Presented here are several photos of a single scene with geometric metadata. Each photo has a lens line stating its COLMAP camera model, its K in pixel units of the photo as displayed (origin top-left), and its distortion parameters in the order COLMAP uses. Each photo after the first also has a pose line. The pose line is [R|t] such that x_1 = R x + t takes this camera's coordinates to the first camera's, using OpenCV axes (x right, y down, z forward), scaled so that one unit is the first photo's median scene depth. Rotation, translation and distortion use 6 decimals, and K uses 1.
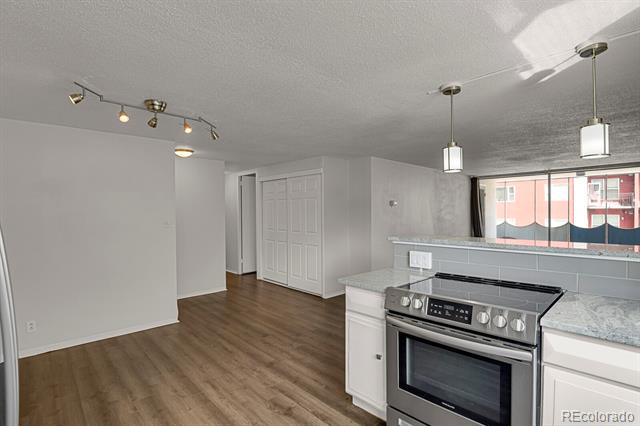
lens RADIAL K [[313.3, 0, 320.5], [0, 313.3, 216.4], [0, 0, 1]] dist [-0.024613, -0.002976]
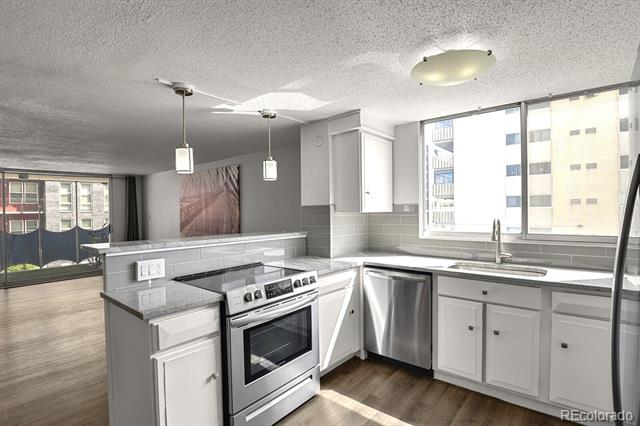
lens RADIAL K [[313.3, 0, 324.5], [0, 313.3, 214.0], [0, 0, 1]] dist [-0.024613, -0.002976]
pose [[-0.122832, 0.001602, 0.992426, -0.540924], [0.026060, 0.999659, 0.001612, -0.000556], [-0.992085, 0.026061, -0.122832, 0.594575]]
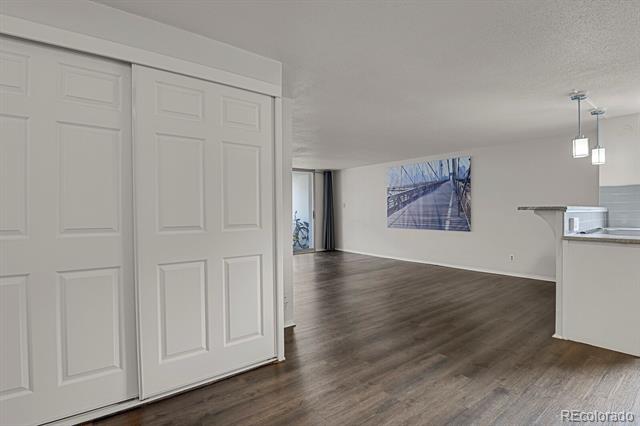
lens RADIAL K [[313.3, 0, 321.5], [0, 313.3, 215.1], [0, 0, 1]] dist [-0.024613, -0.002976]
pose [[0.100664, -0.006690, 0.994898, -0.902097], [0.019273, 0.999803, 0.004773, 0.074822], [-0.994734, 0.018694, 0.100773, 1.743780]]
